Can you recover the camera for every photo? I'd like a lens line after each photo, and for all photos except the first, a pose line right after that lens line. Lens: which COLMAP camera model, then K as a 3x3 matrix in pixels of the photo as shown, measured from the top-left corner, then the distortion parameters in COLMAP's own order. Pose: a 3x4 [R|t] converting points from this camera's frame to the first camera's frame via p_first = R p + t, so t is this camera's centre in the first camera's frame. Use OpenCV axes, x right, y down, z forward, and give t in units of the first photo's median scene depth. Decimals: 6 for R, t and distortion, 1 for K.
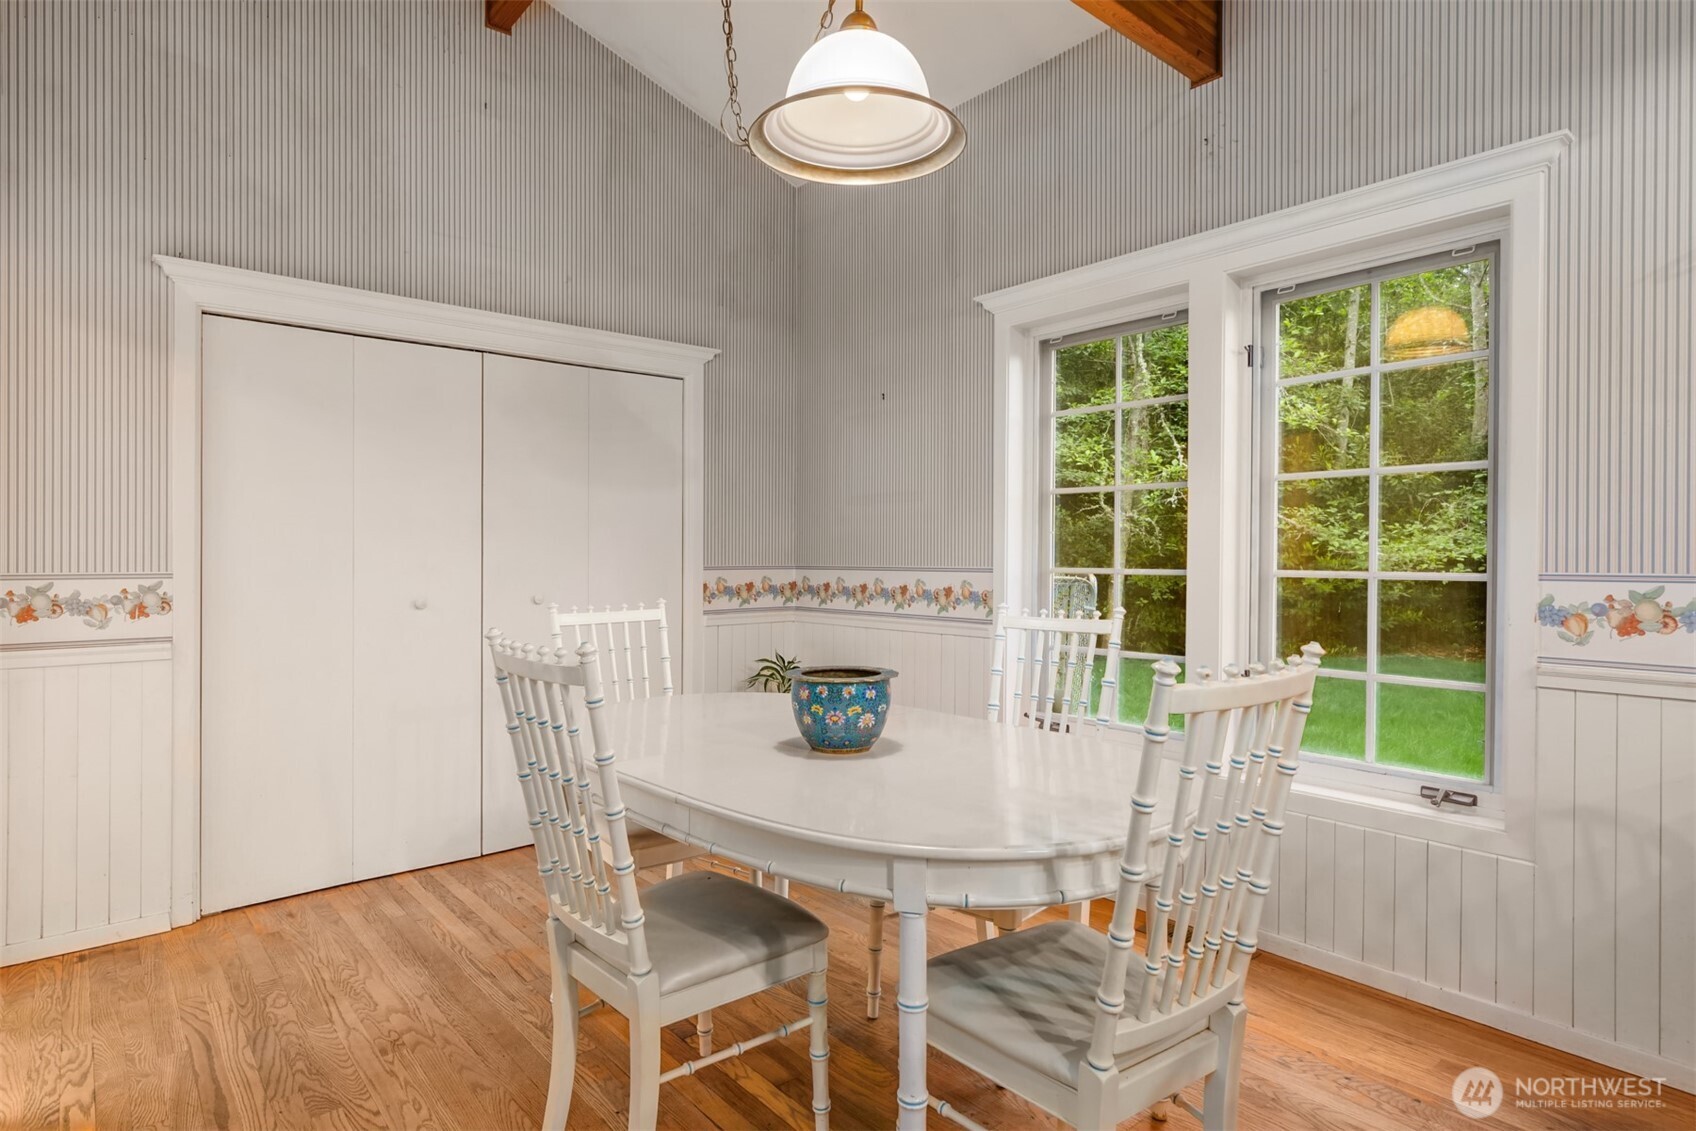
lens RADIAL K [[912.6, 0, 844.1], [0, 912.6, 561.3], [0, 0, 1]] dist [0.007311, 0.001353]
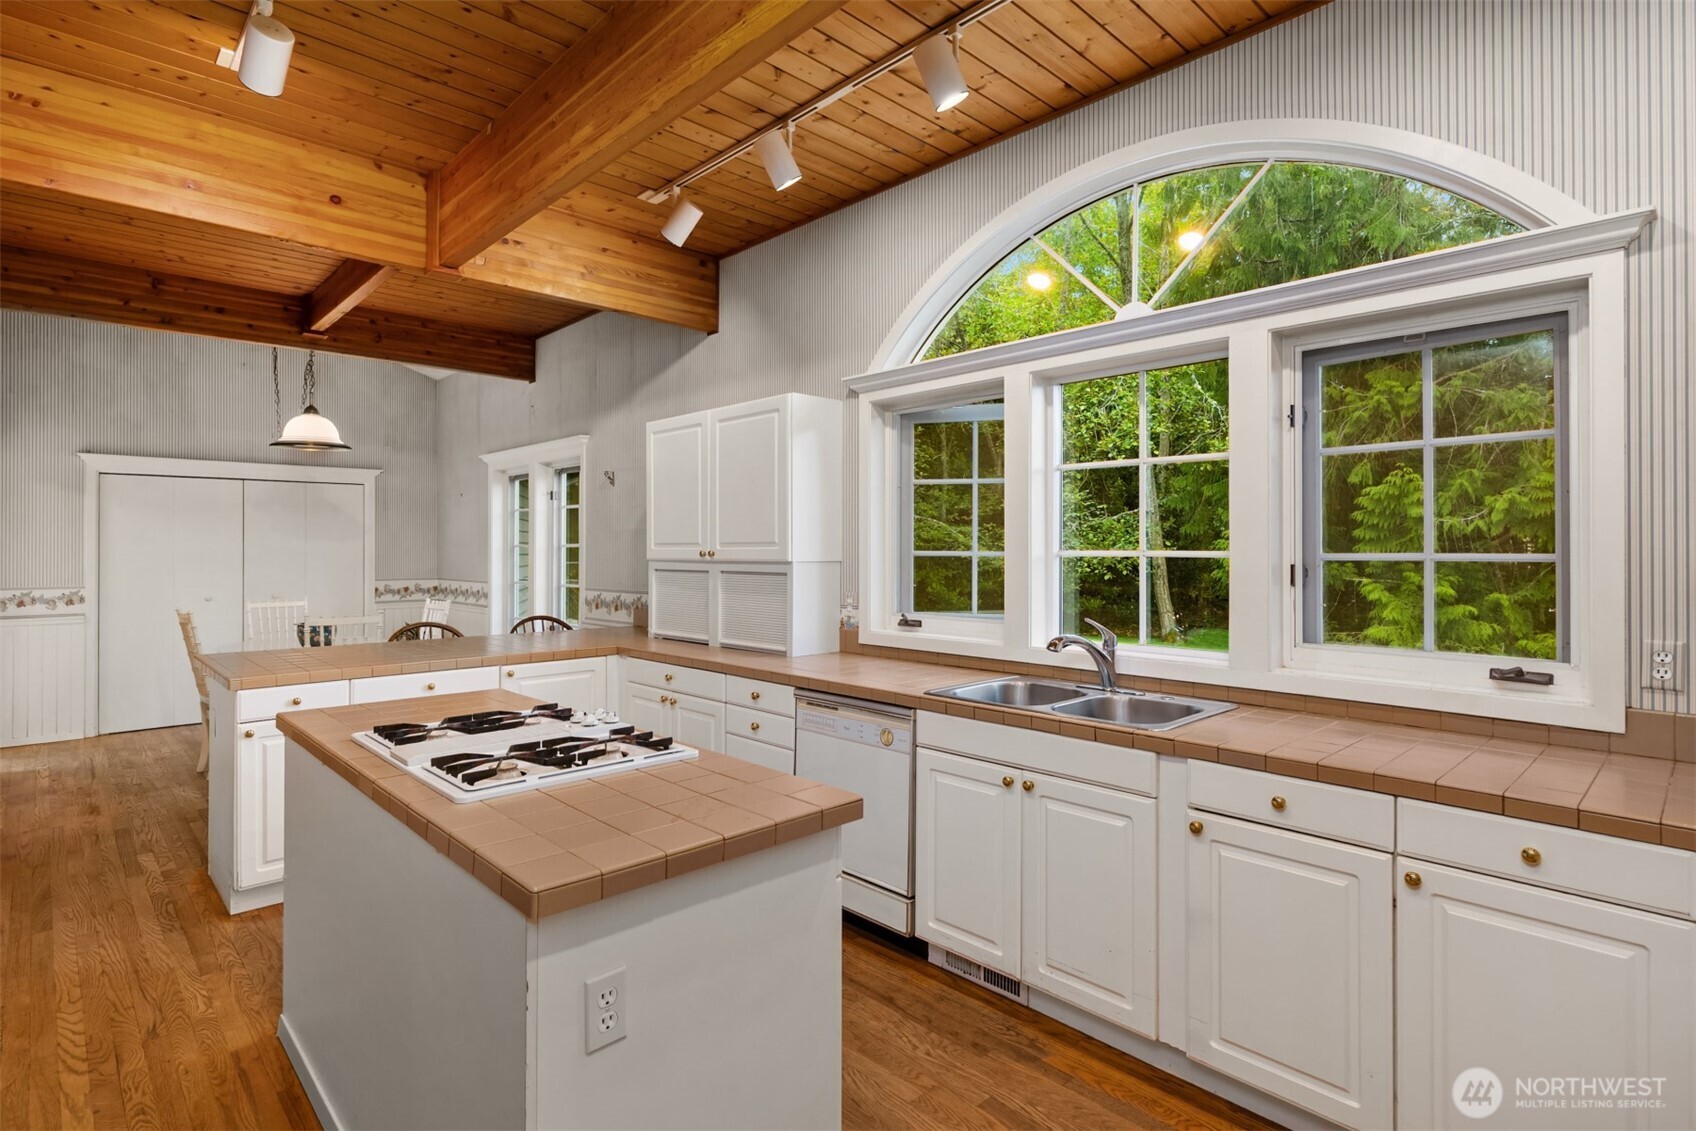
lens RADIAL K [[852.4, 0, 857.6], [0, 852.4, 554.3], [0, 0, 1]] dist [-0.003009, -0.001777]
pose [[0.998266, 0.001840, 0.058839, 1.103989], [-0.002025, 0.999993, 0.003087, -0.079007], [-0.058833, -0.003201, 0.998263, -1.274426]]
